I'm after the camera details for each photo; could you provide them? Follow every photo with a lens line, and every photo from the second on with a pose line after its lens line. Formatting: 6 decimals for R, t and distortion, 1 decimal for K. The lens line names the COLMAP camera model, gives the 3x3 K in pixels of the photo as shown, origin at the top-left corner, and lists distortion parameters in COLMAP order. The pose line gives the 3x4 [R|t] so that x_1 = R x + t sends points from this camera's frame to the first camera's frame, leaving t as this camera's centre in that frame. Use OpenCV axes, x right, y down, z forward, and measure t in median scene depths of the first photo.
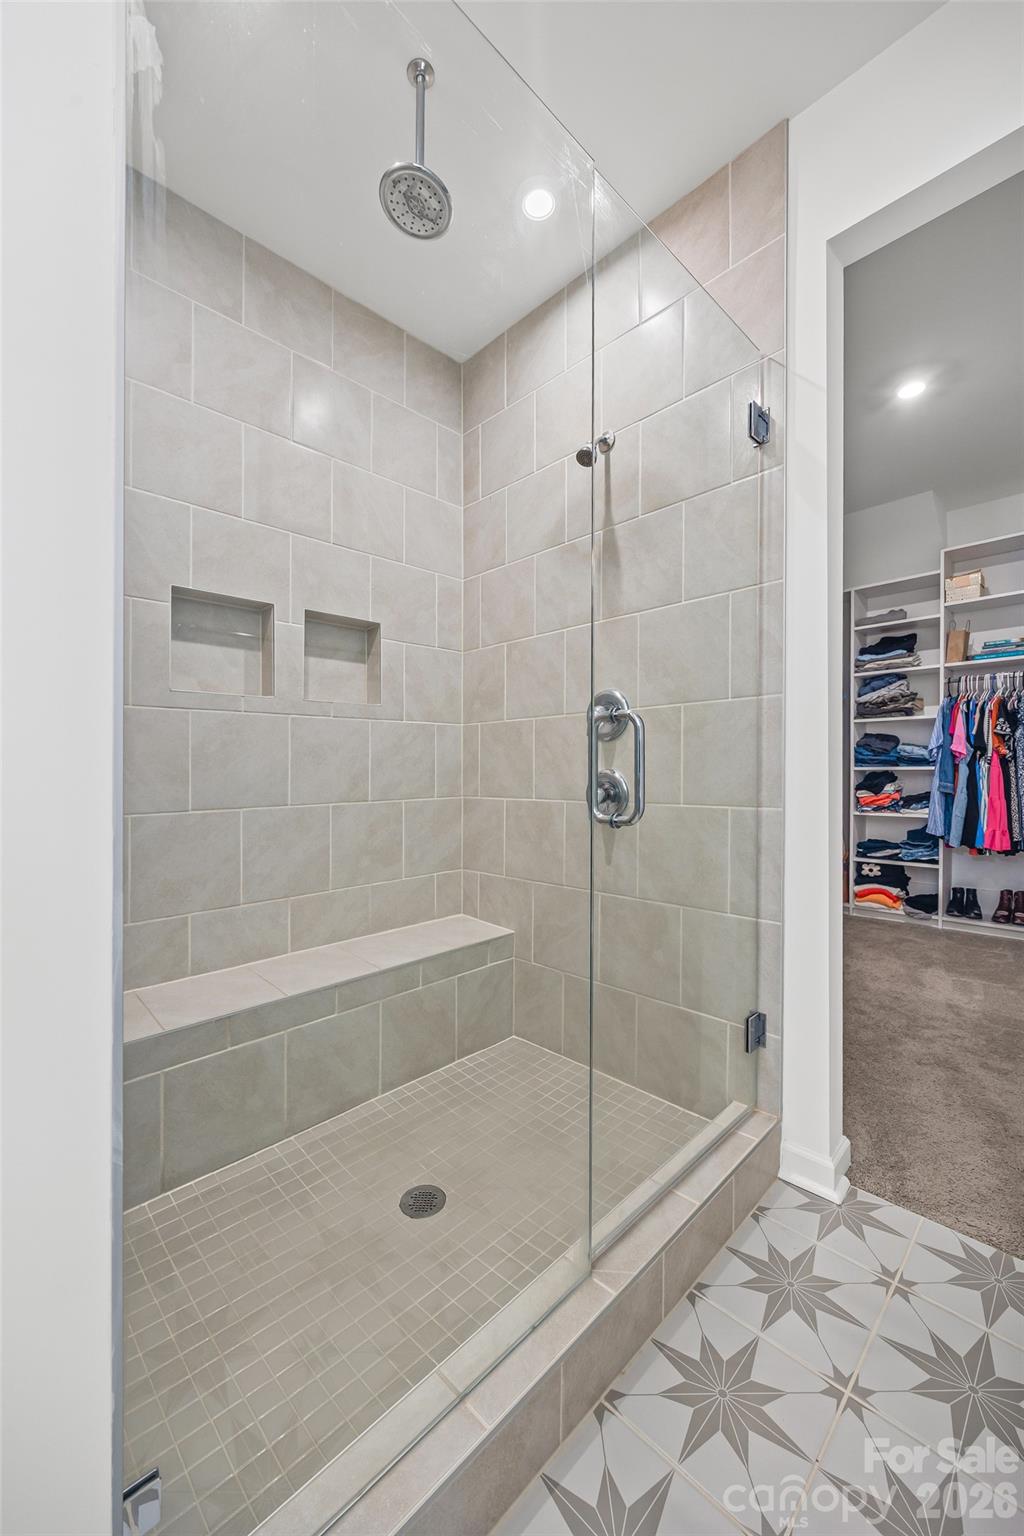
lens RADIAL K [[590.3, 0, 516.8], [0, 590.3, 774.7], [0, 0, 1]] dist [-0.002338, 0.000375]
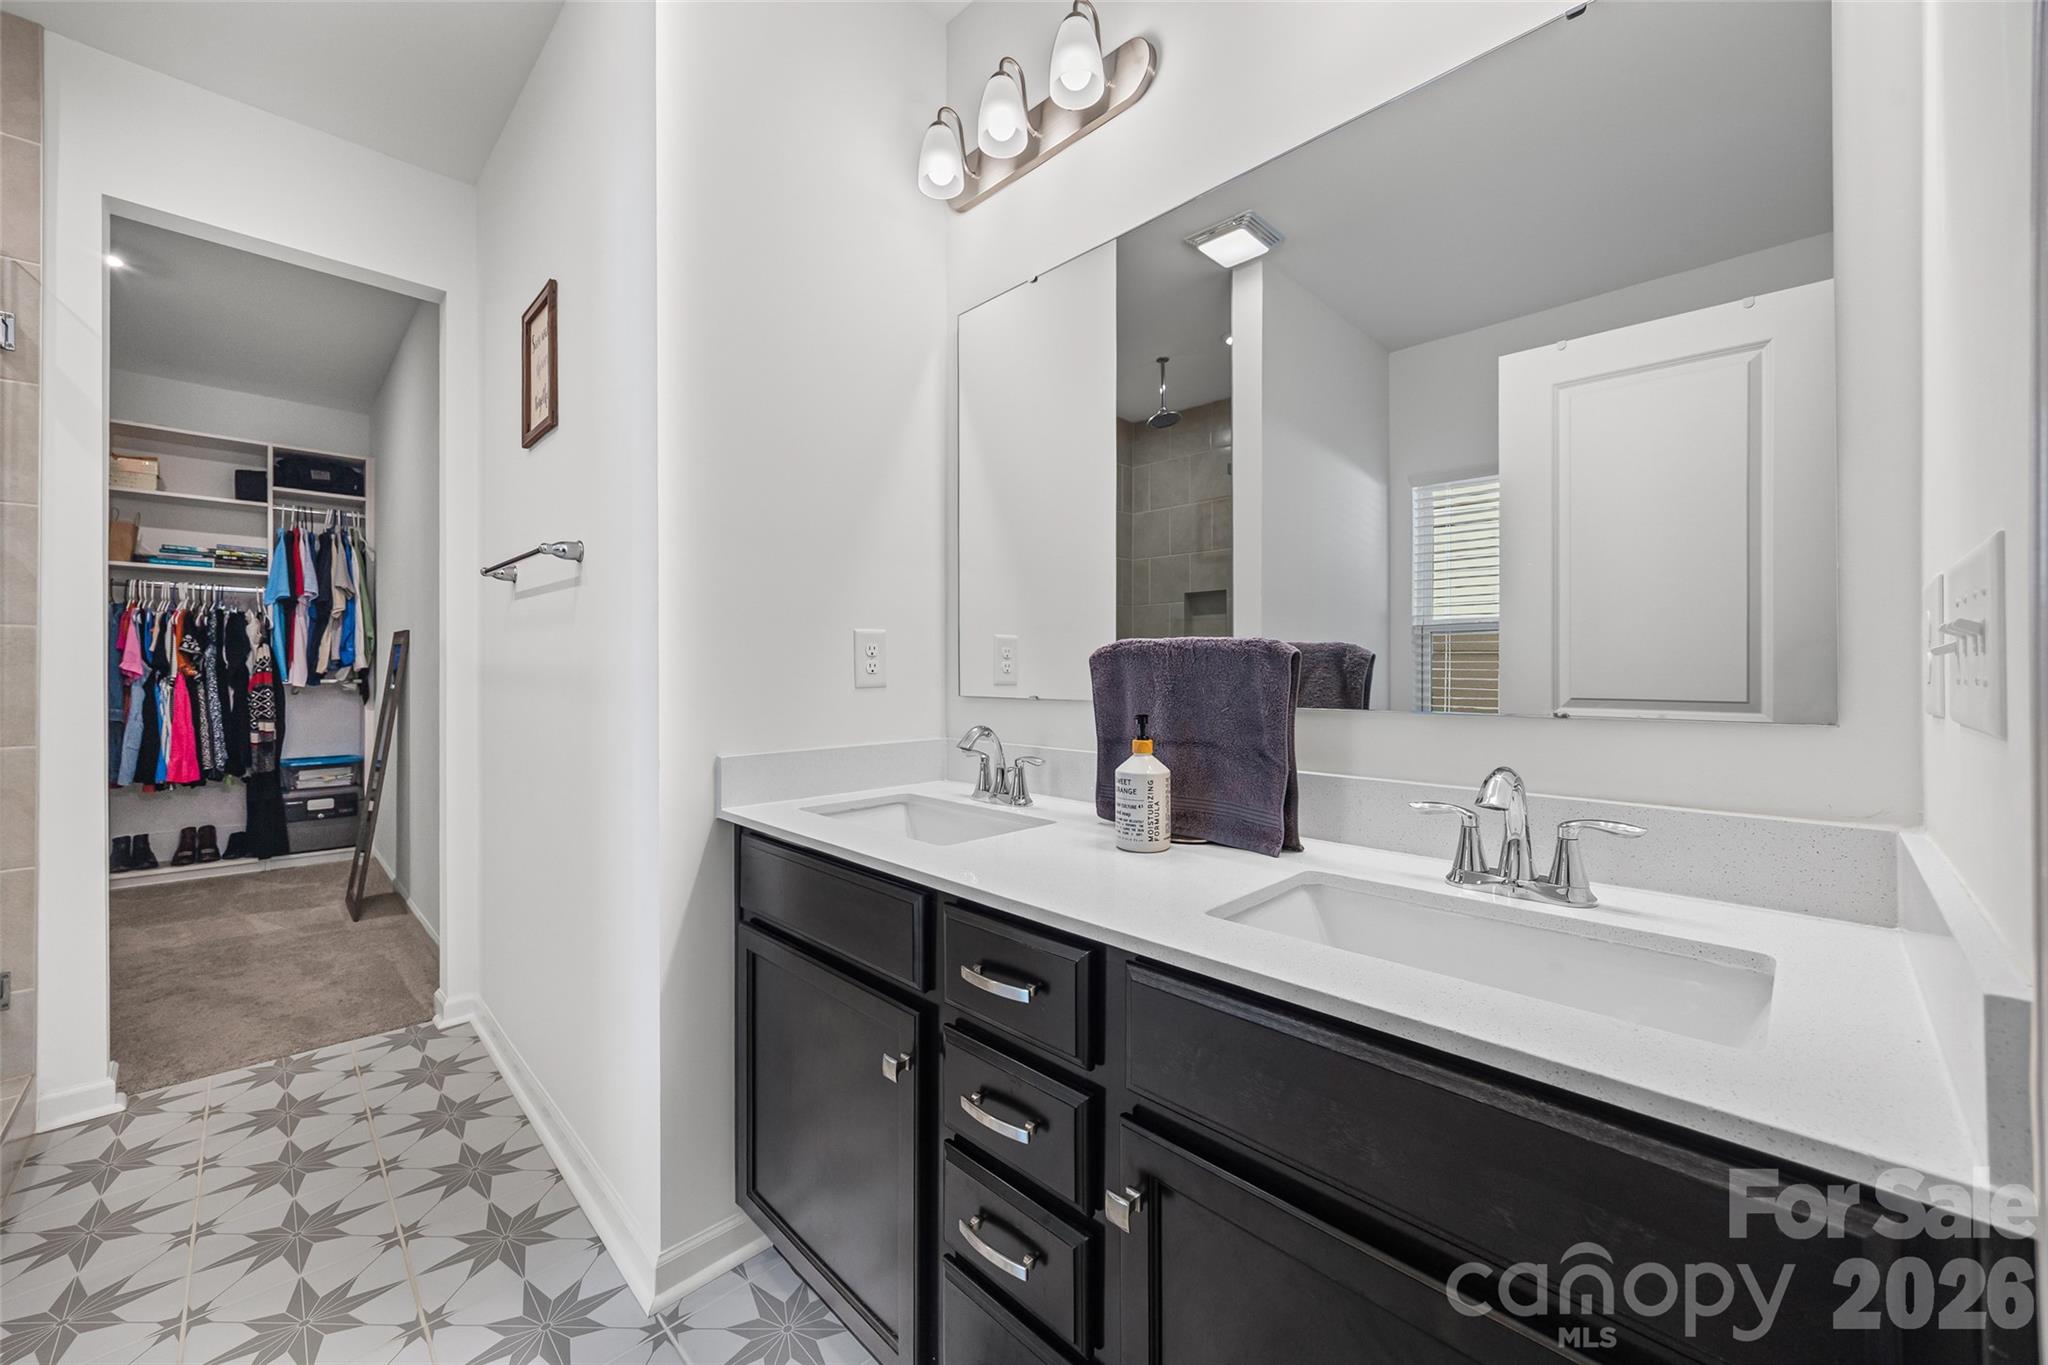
lens RADIAL K [[787.0, 0, 1030.6], [0, 787.0, 683.2], [0, 0, 1]] dist [-0.002338, 0.000375]
pose [[-0.007486, -0.000294, 0.999972, -0.378463], [0.005145, 0.999987, 0.000332, -0.015801], [-0.999959, 0.005147, -0.007485, -0.271536]]
